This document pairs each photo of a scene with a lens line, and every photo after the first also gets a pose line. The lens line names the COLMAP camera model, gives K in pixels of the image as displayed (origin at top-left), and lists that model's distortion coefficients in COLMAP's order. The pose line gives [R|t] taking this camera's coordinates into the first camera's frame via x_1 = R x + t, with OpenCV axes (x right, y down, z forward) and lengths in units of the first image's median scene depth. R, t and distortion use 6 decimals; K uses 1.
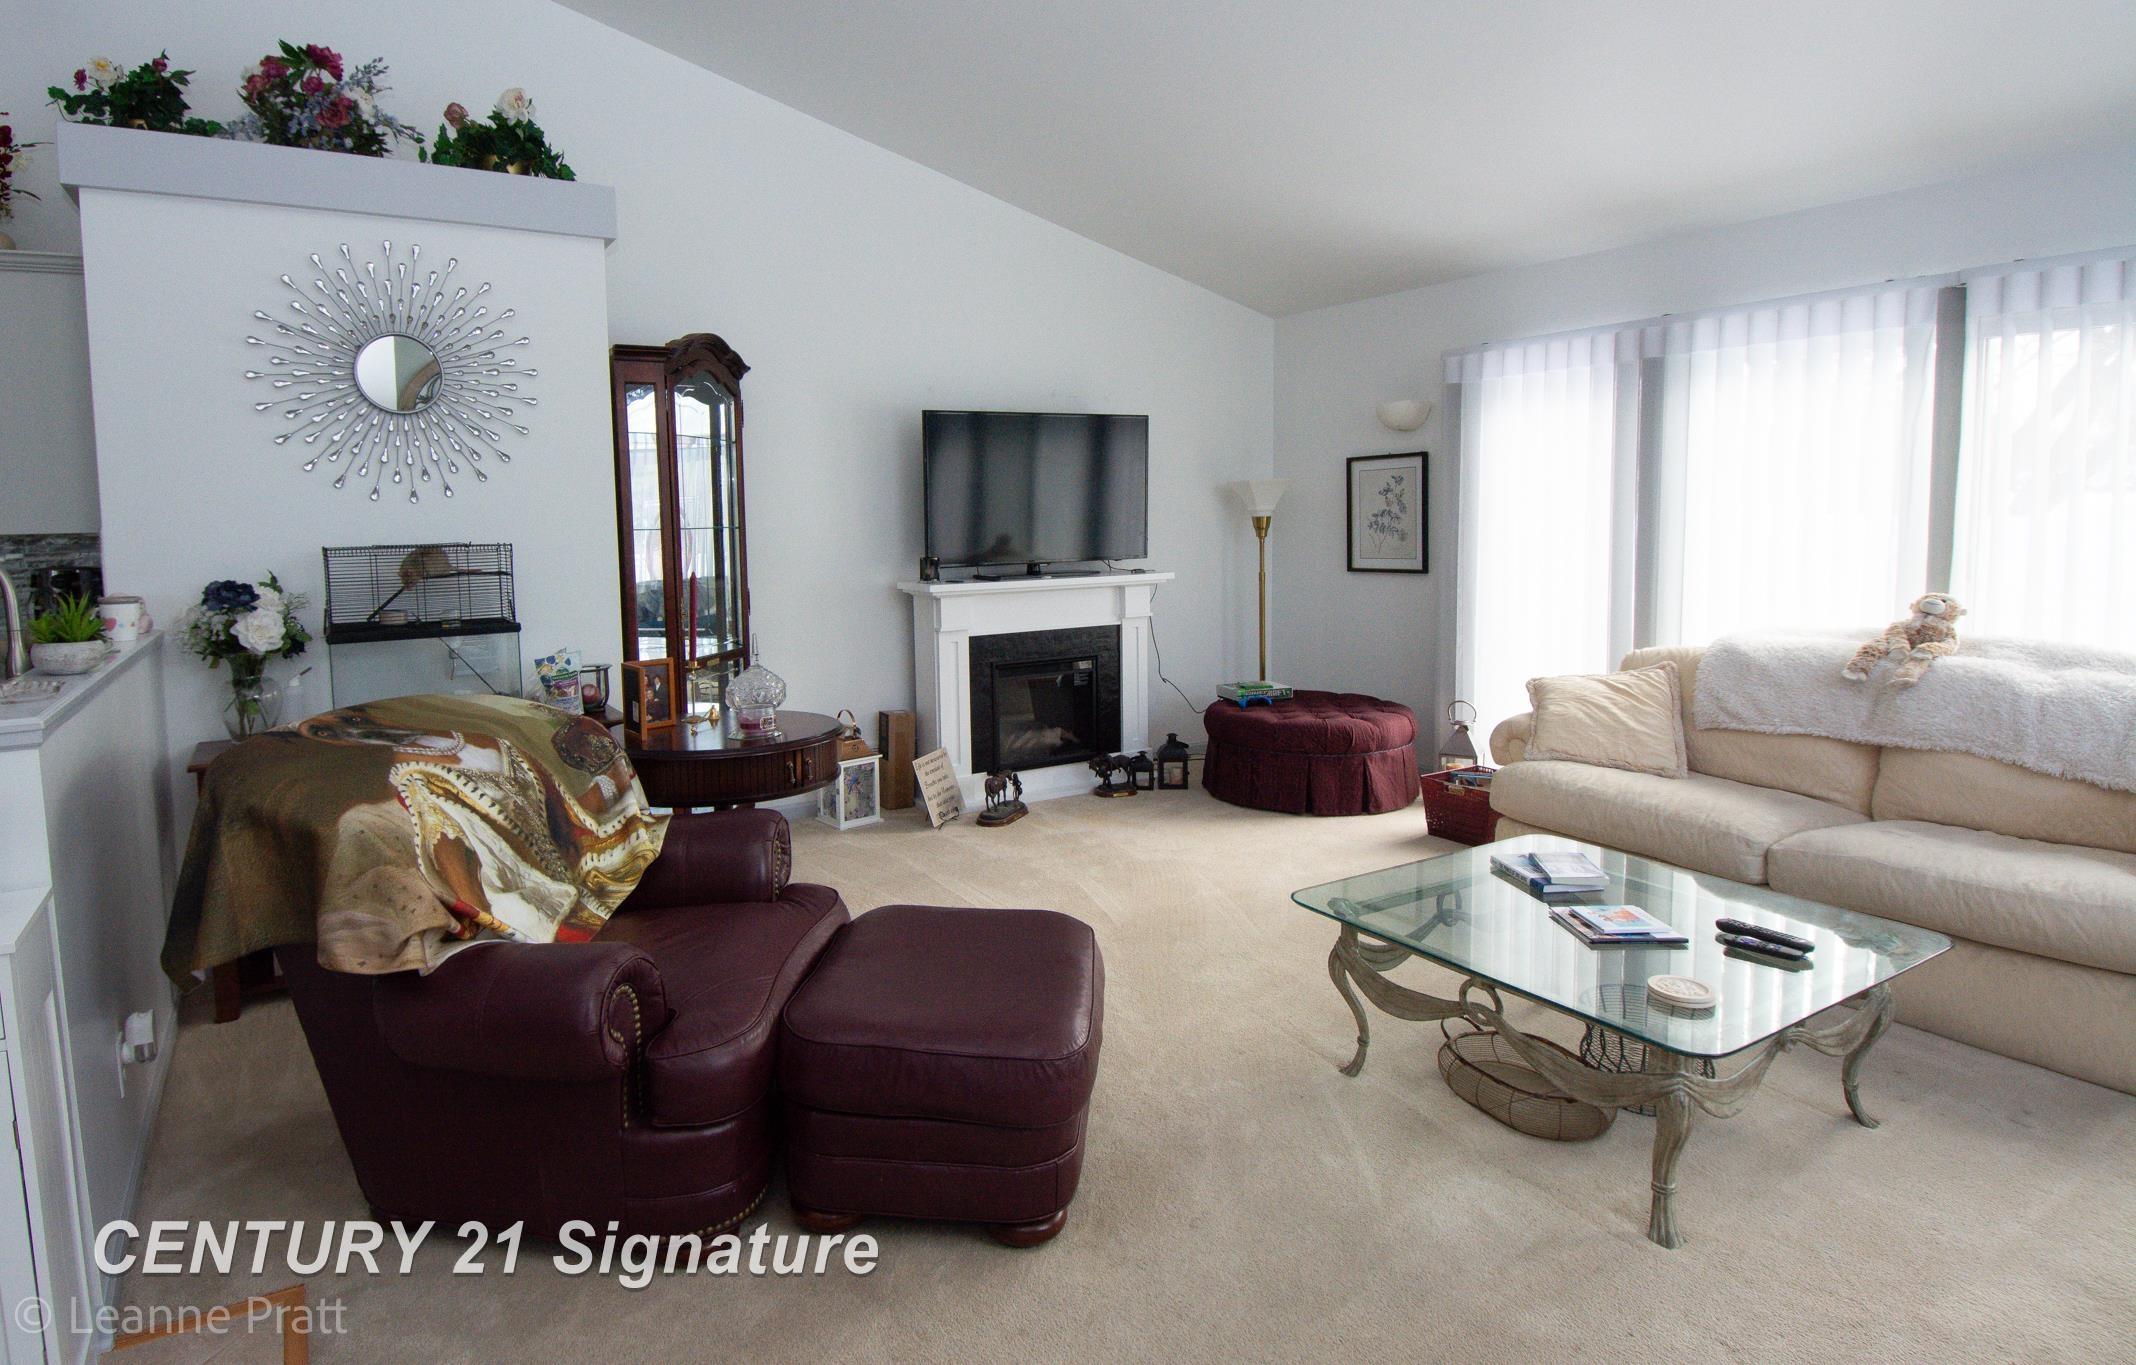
lens RADIAL K [[1154.6, 0, 1064.7], [0, 1154.6, 625.8], [0, 0, 1]] dist [0.001914, -0.002230]
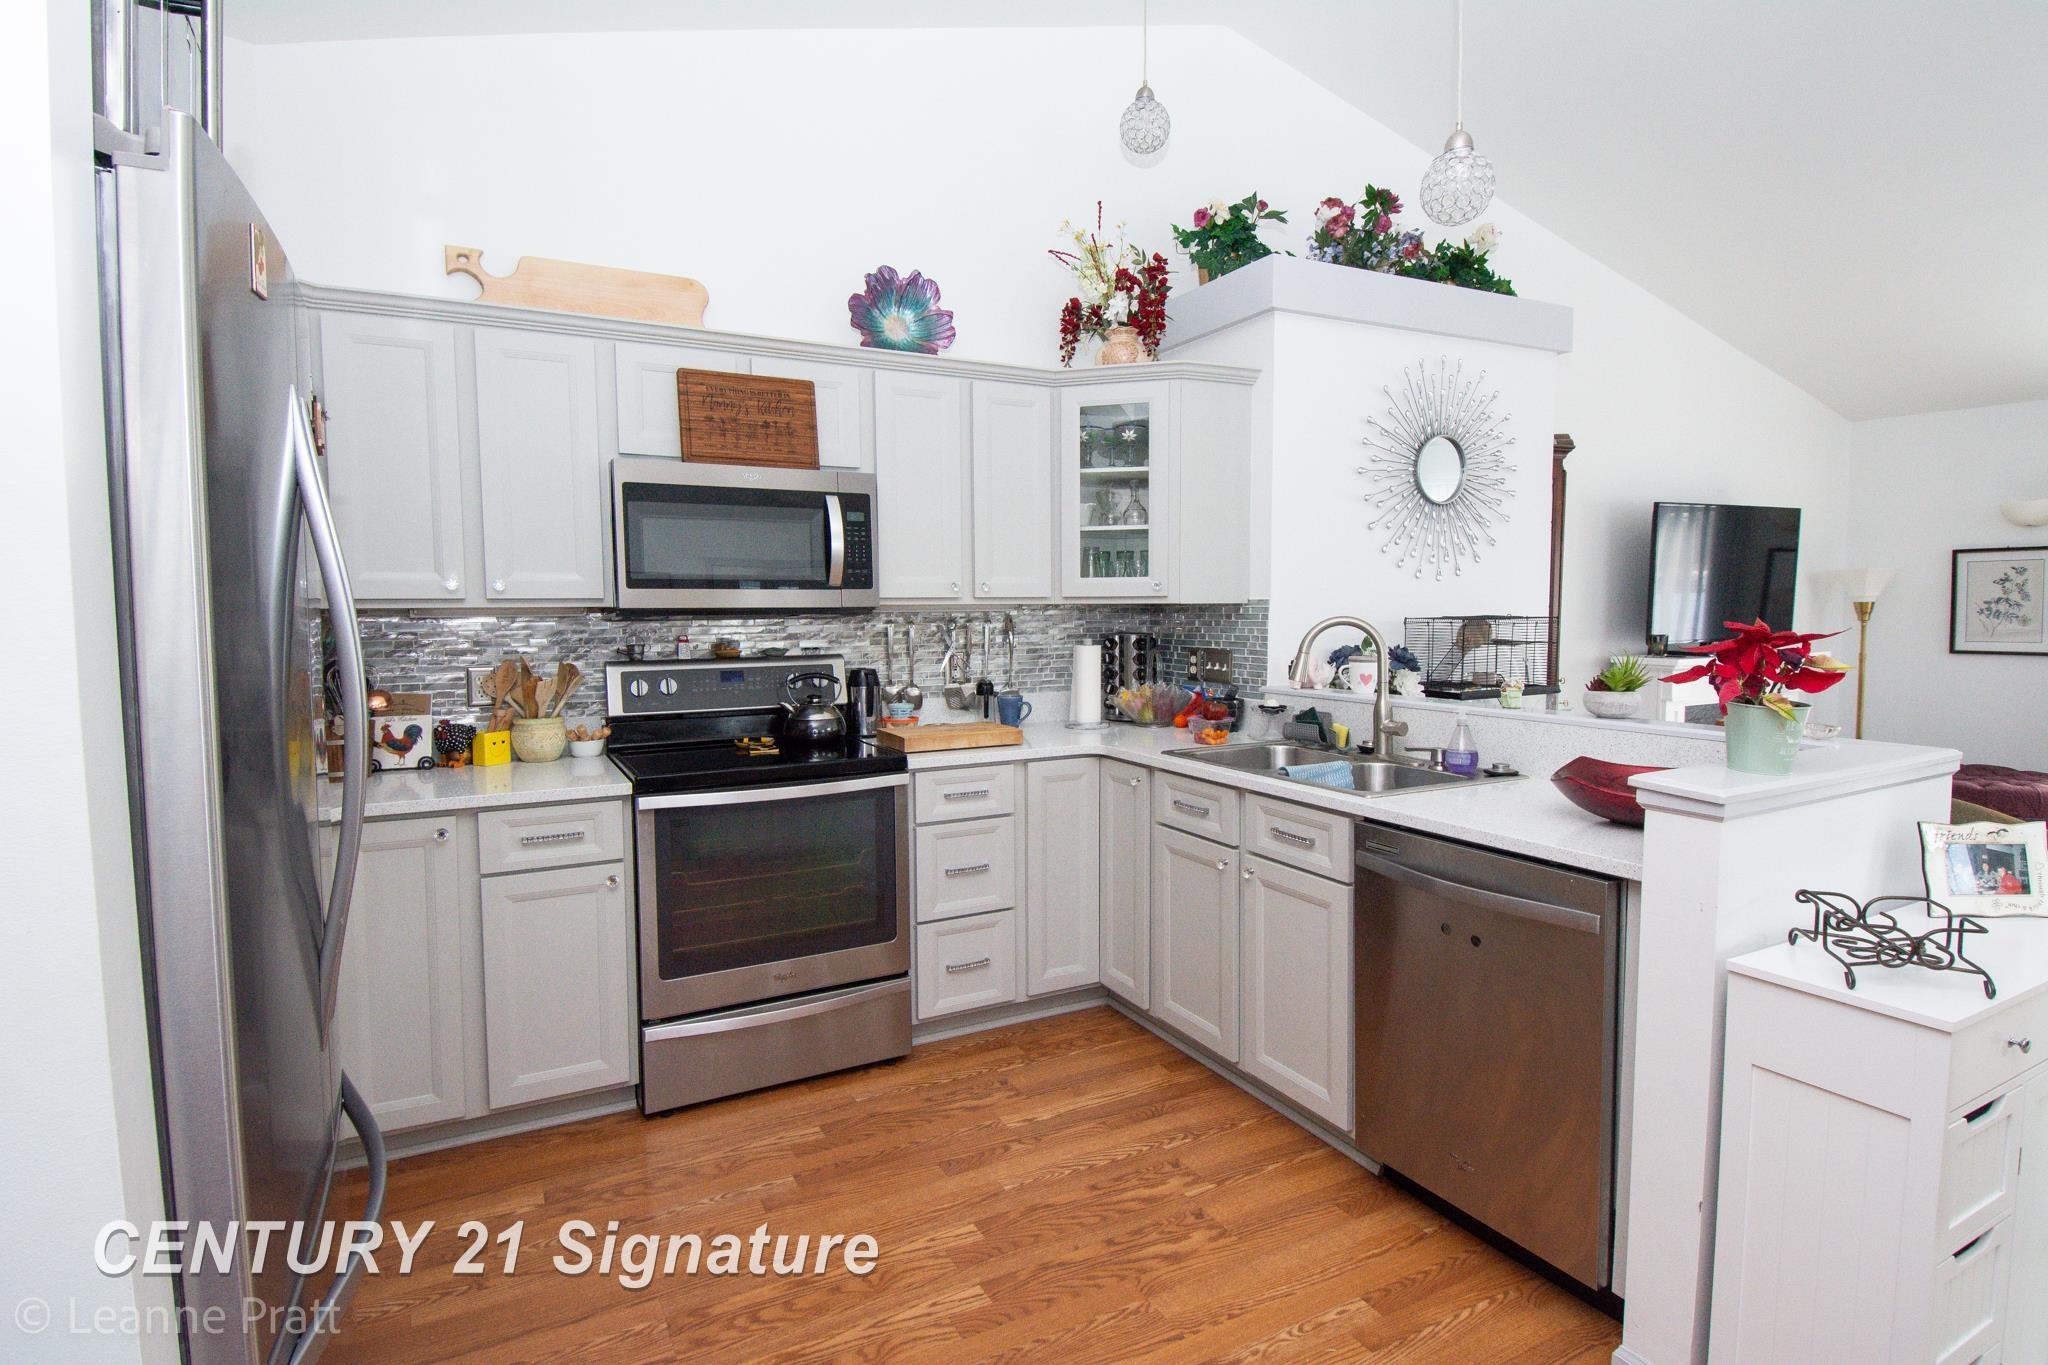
lens RADIAL K [[1053.9, 0, 1024.0], [0, 1053.9, 682.5], [0, 0, 1]] dist [0.039934, -0.044503]
pose [[0.998485, 0.014198, -0.053156, -0.699715], [-0.015360, 0.999651, -0.021506, 0.018750], [0.052832, 0.022290, 0.998355, -0.056016]]
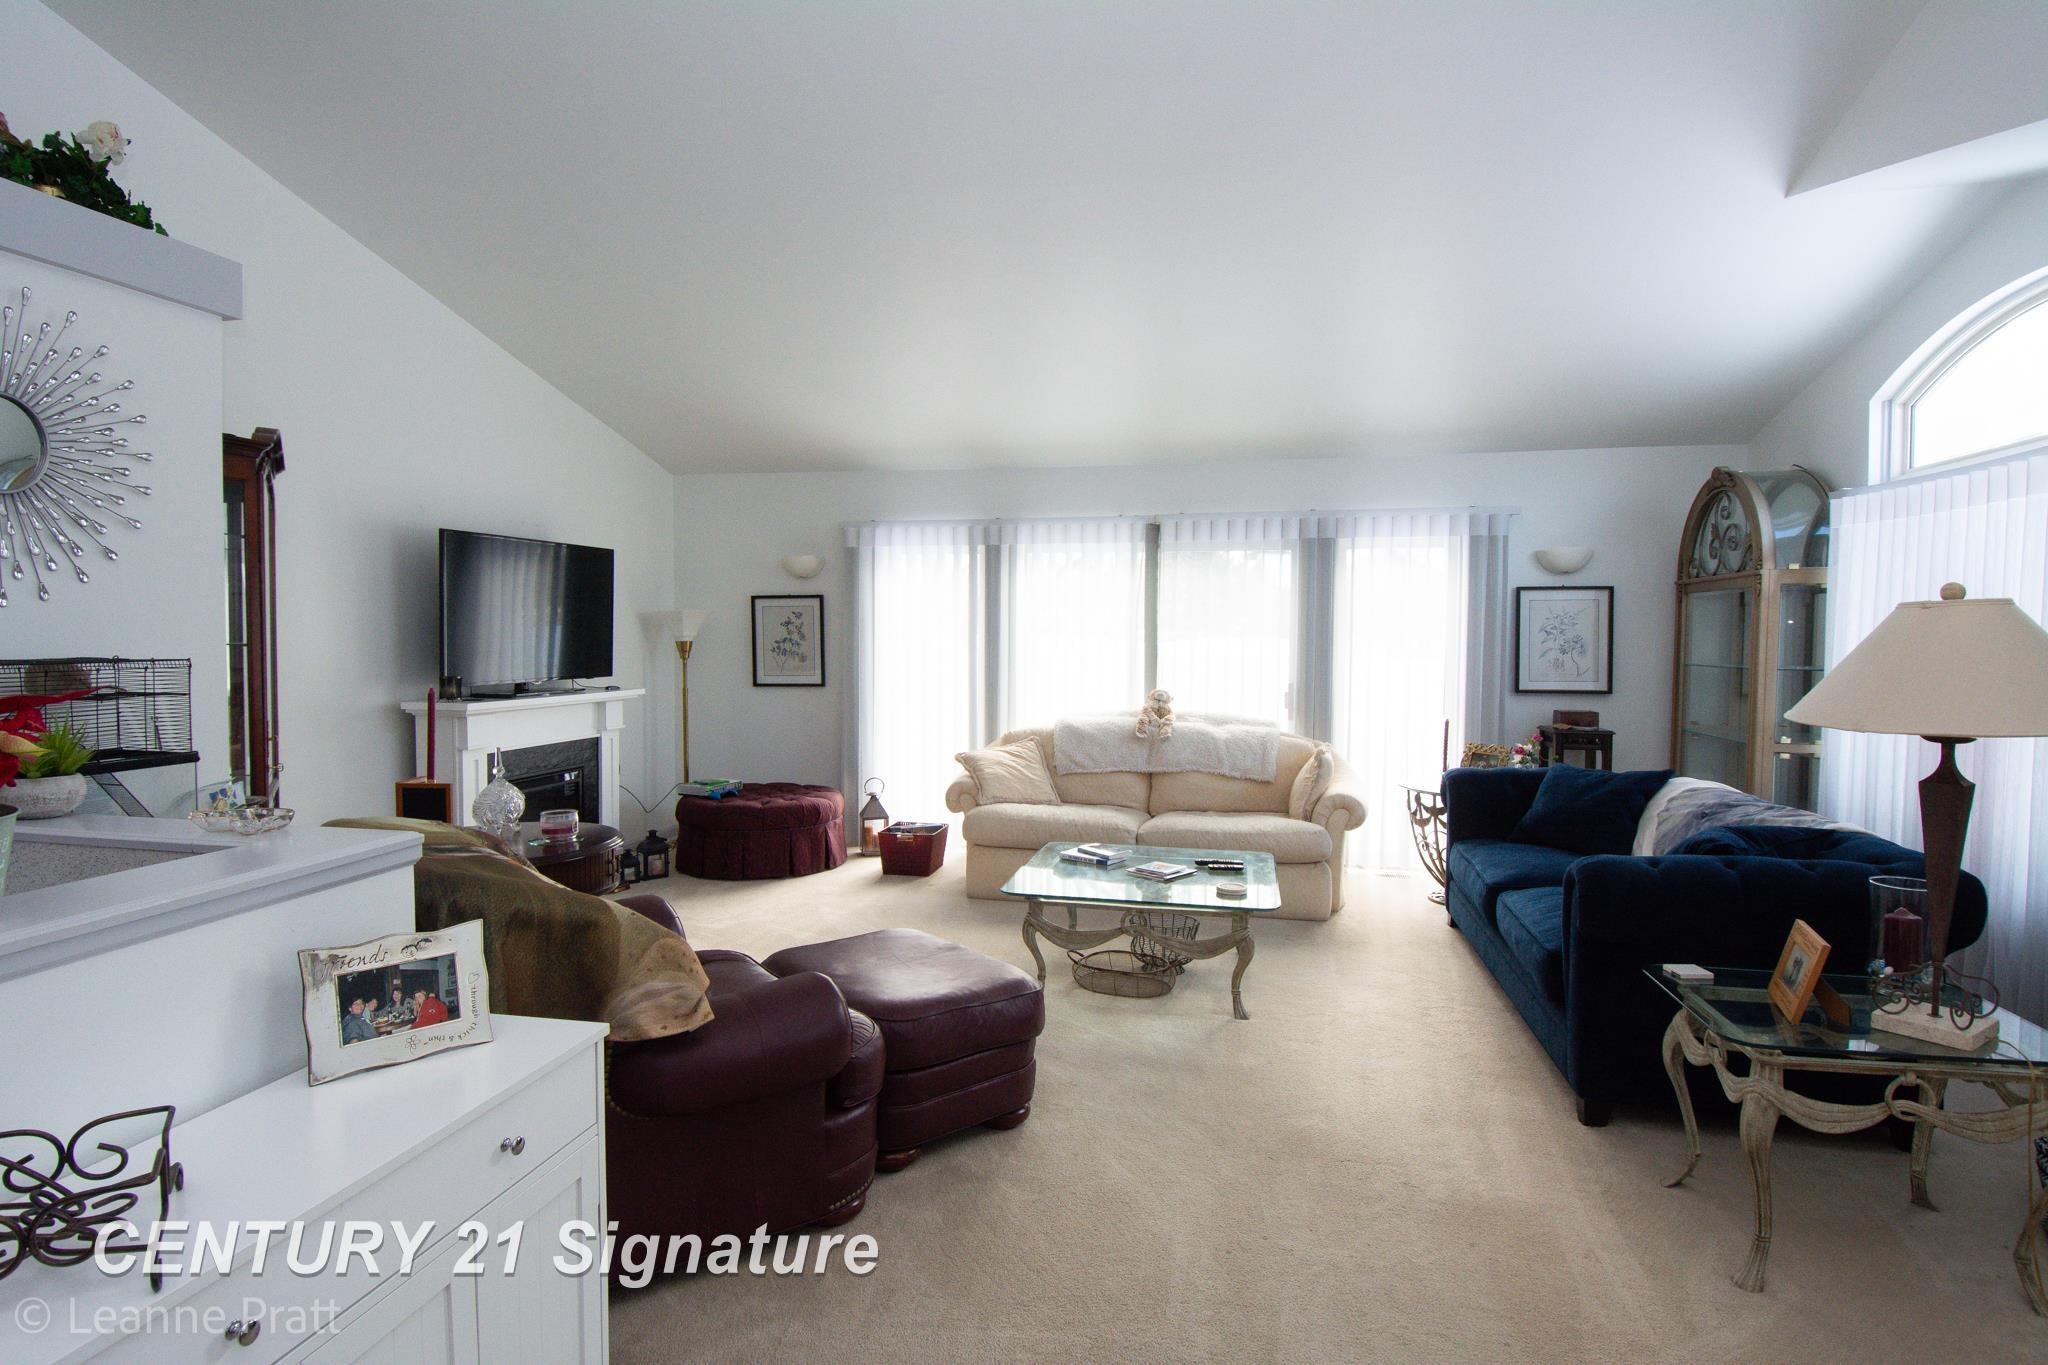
lens RADIAL K [[1053.9, 0, 1024.0], [0, 1053.9, 682.5], [0, 0, 1]] dist [0.039934, -0.044503]
pose [[0.679192, -0.011847, 0.733865, -0.478512], [0.056097, 0.997783, -0.035811, 0.007202], [-0.731814, 0.065490, 0.678351, 0.013703]]
